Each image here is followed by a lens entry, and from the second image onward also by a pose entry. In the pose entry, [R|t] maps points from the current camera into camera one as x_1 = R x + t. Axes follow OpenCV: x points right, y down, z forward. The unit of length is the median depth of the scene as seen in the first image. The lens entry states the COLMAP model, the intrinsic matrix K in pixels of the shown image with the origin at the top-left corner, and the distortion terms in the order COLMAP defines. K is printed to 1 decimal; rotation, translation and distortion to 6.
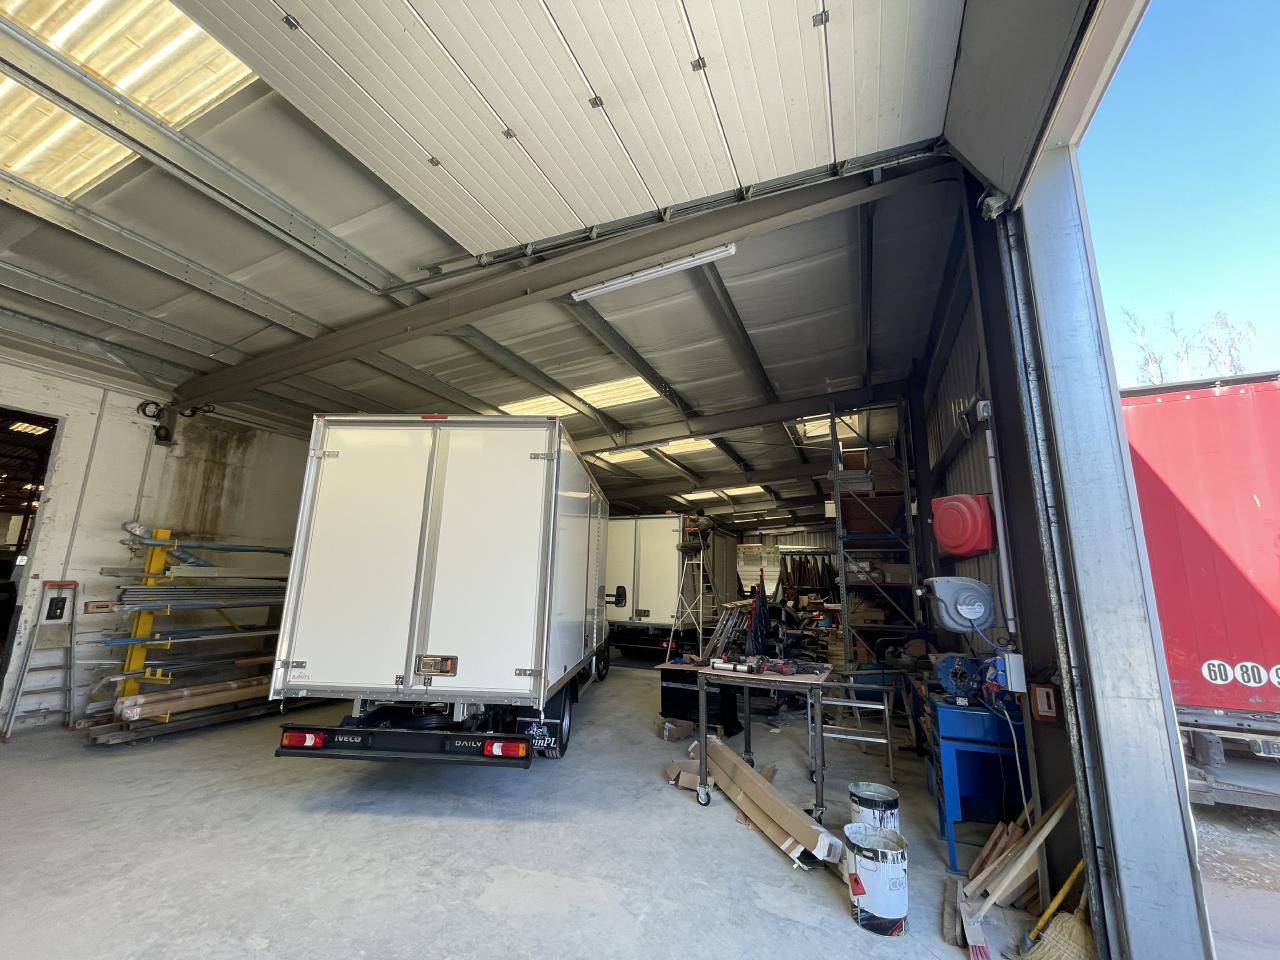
lens RADIAL K [[517.9, 0, 640.0], [0, 517.9, 480.0], [0, 0, 1]] dist [-0.003280, 0.000496]
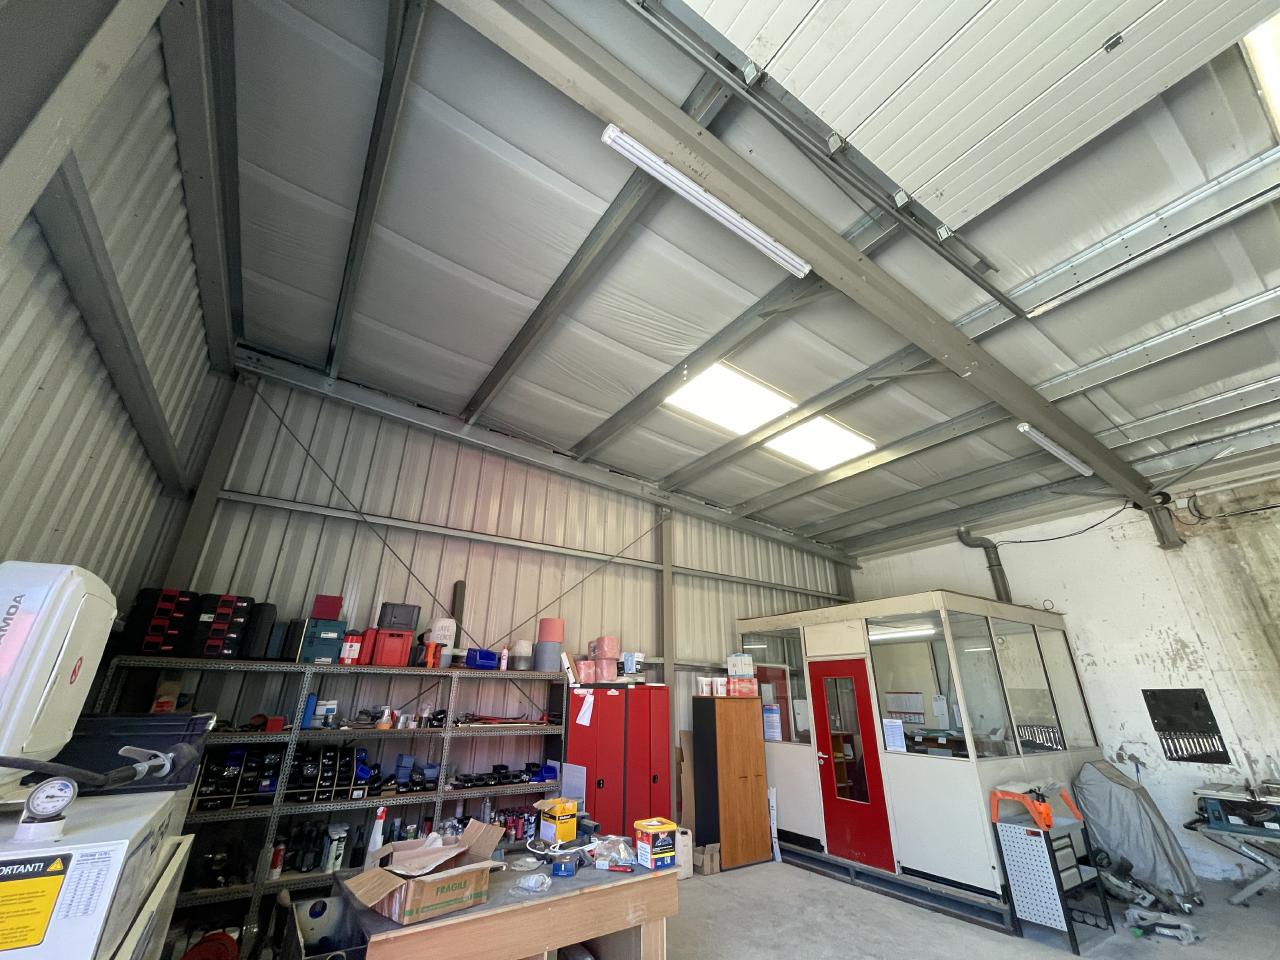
lens RADIAL K [[517.9, 0, 640.0], [0, 517.9, 480.0], [0, 0, 1]] dist [-0.003280, 0.000496]
pose [[-0.522147, -0.358537, -0.773830, 0.491191], [0.148942, 0.855062, -0.496674, 0.232951], [0.839749, -0.374593, -0.393067, 1.089651]]
